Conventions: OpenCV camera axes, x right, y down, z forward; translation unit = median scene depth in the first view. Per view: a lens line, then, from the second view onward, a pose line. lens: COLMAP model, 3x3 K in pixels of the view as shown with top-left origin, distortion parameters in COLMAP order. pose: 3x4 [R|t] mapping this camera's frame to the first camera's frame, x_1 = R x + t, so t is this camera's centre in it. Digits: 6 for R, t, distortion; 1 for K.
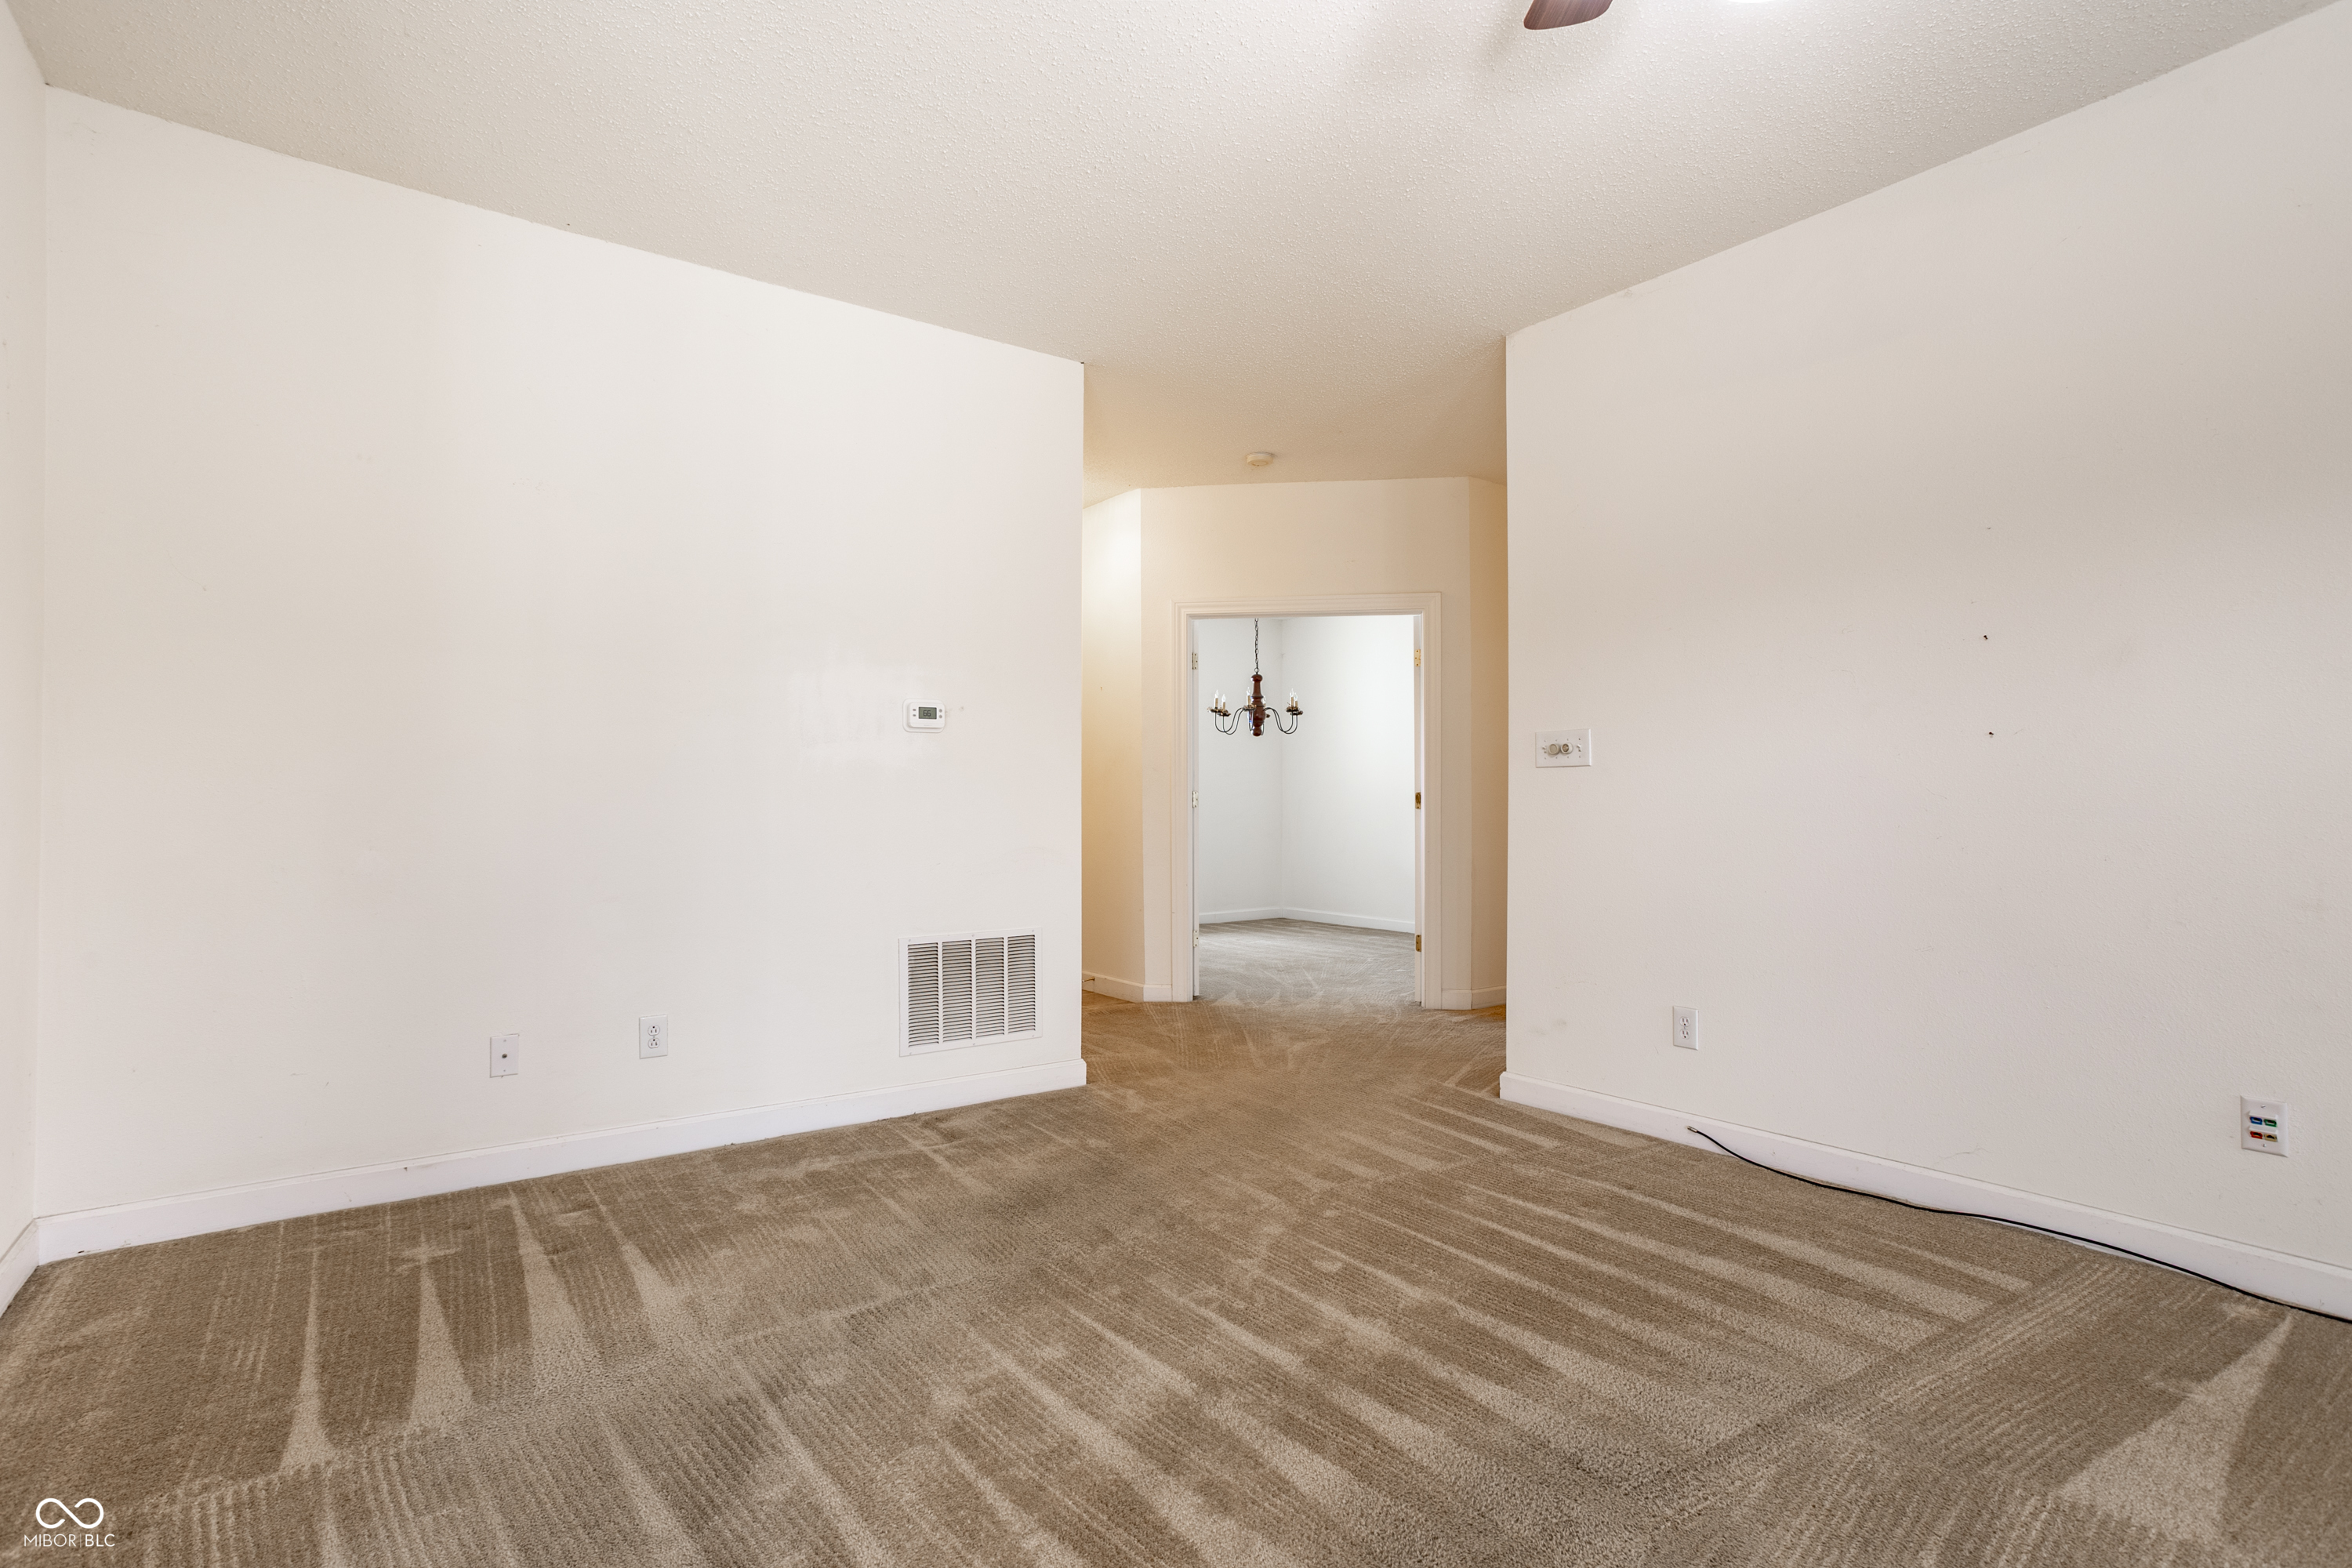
lens RADIAL K [[1127.5, 0, 1183.2], [0, 1127.5, 786.7], [0, 0, 1]] dist [-0.046074, 0.018673]
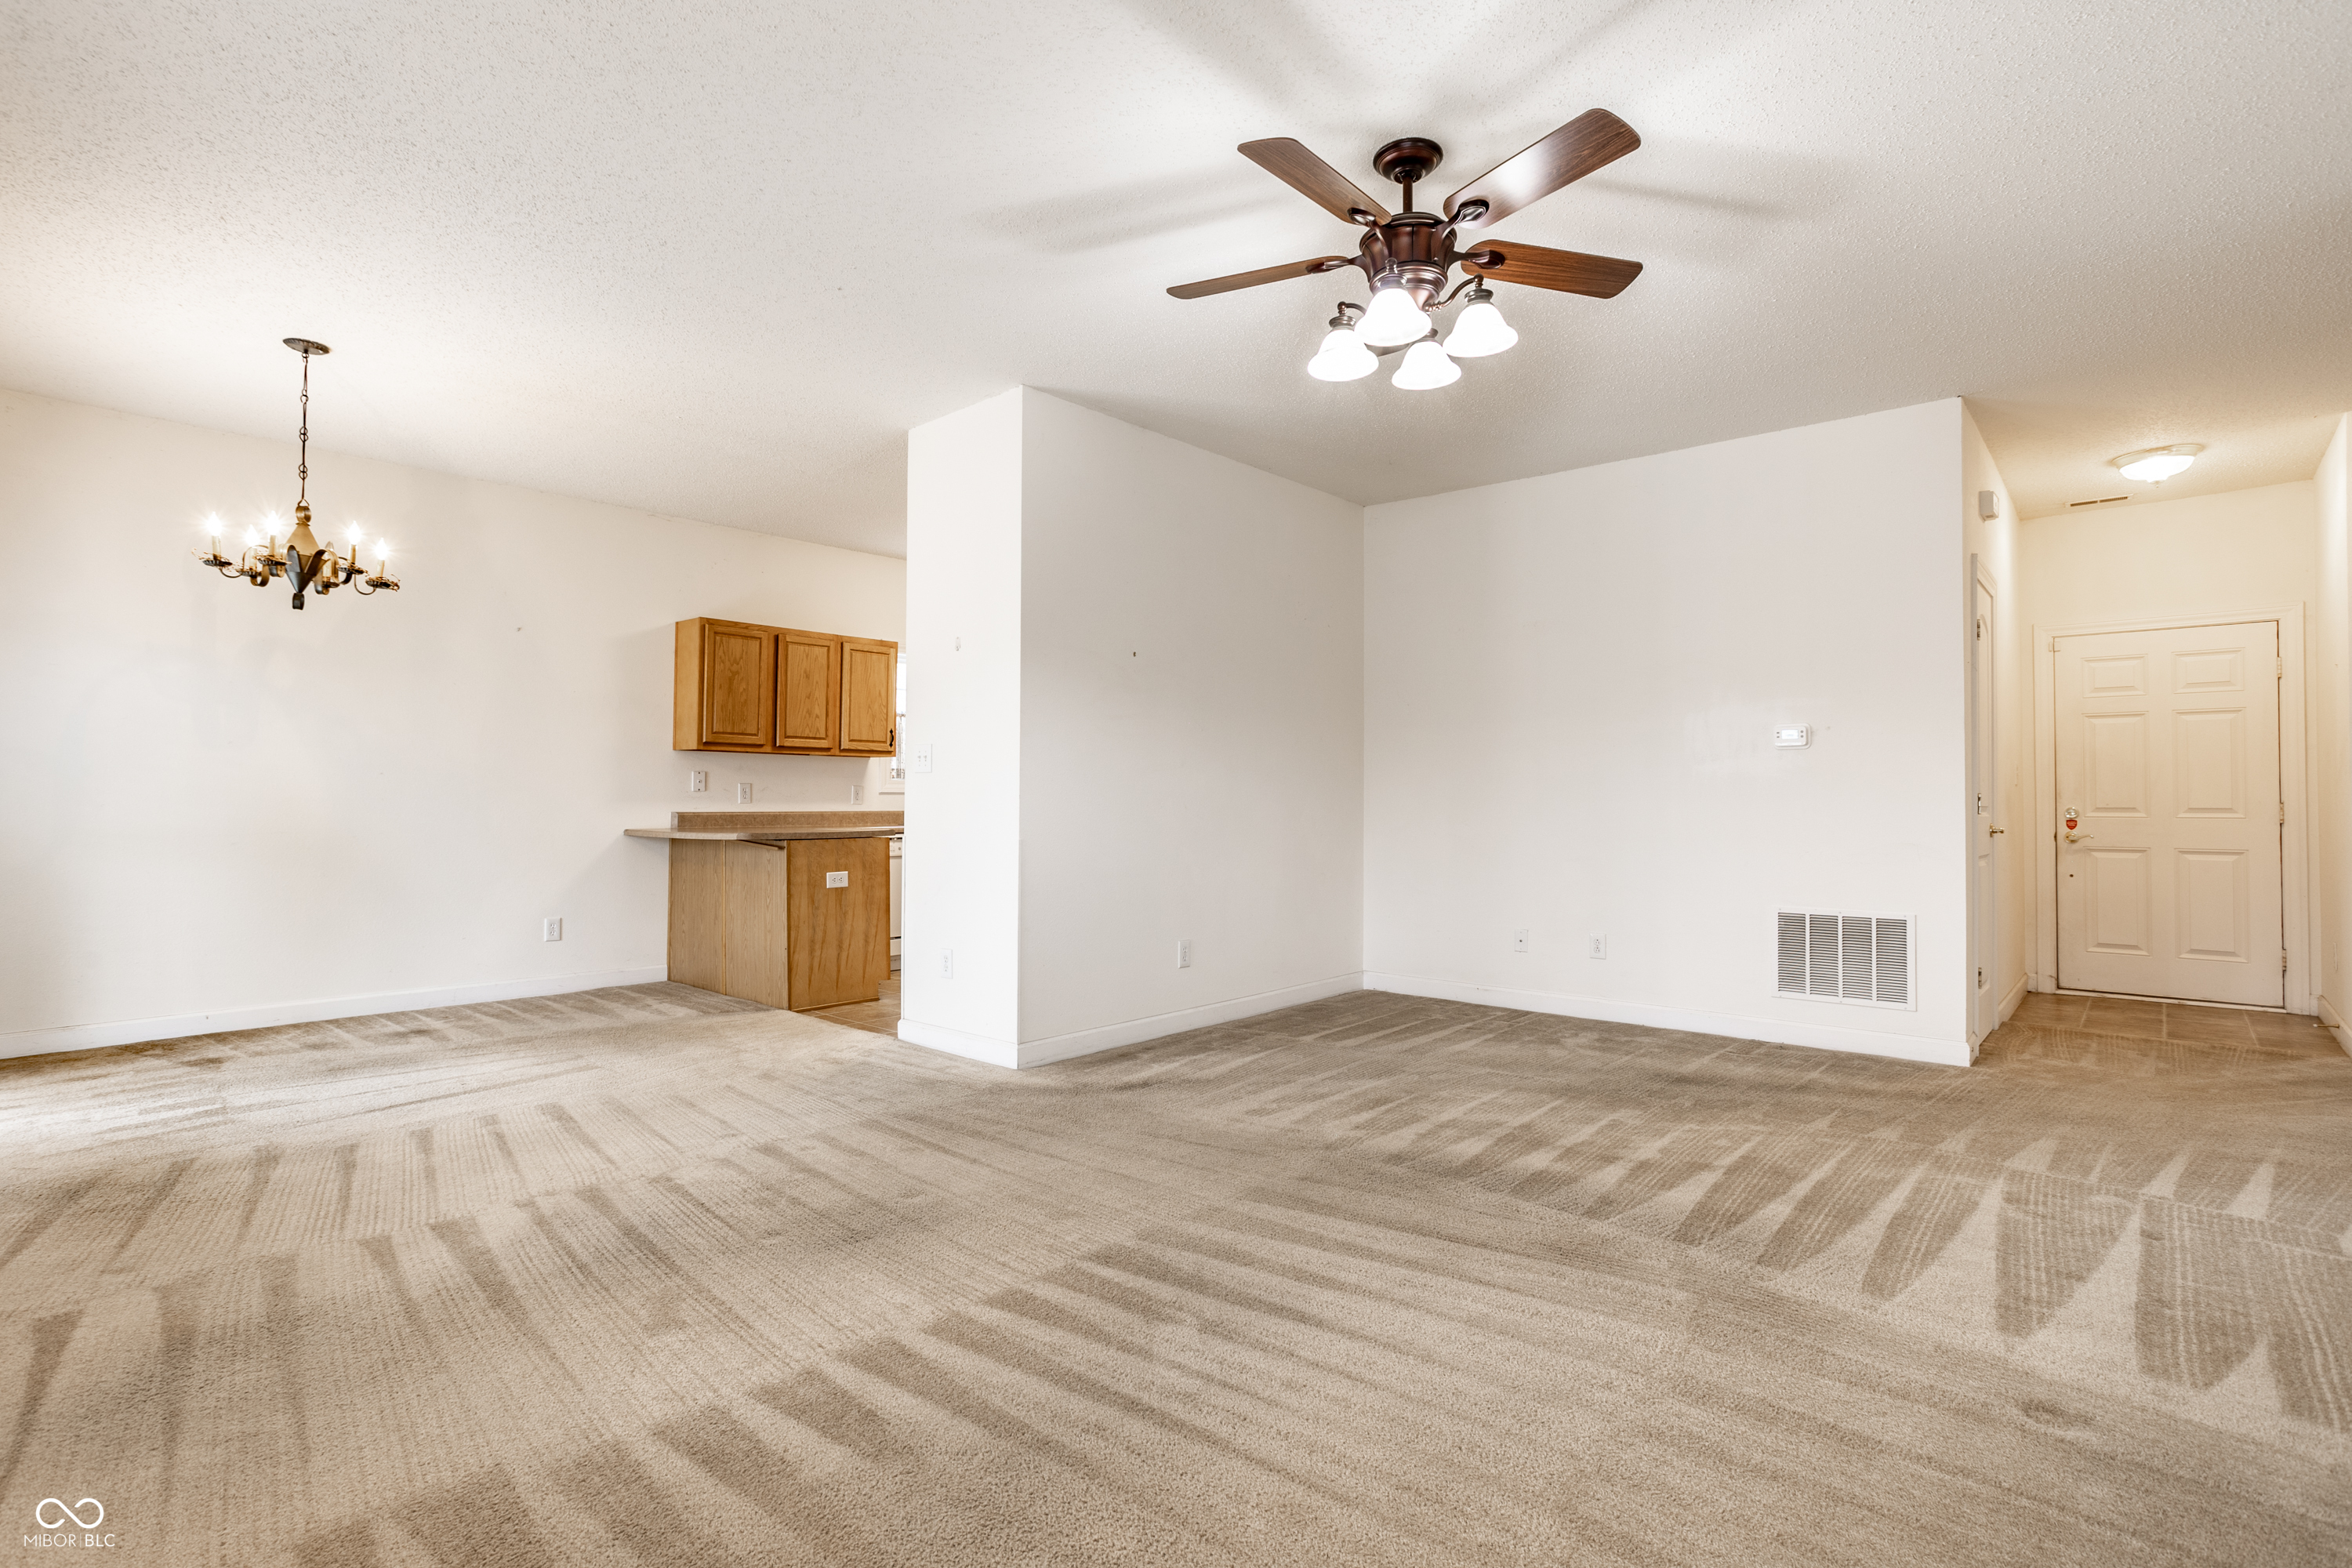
lens RADIAL K [[1127.5, 0, 1155.9], [0, 1127.5, 766.8], [0, 0, 1]] dist [-0.046074, 0.018673]
pose [[0.202379, -0.025912, -0.978964, 0.832059], [0.008314, 0.999659, -0.024741, -0.002435], [0.979272, -0.003132, 0.202525, 0.028129]]
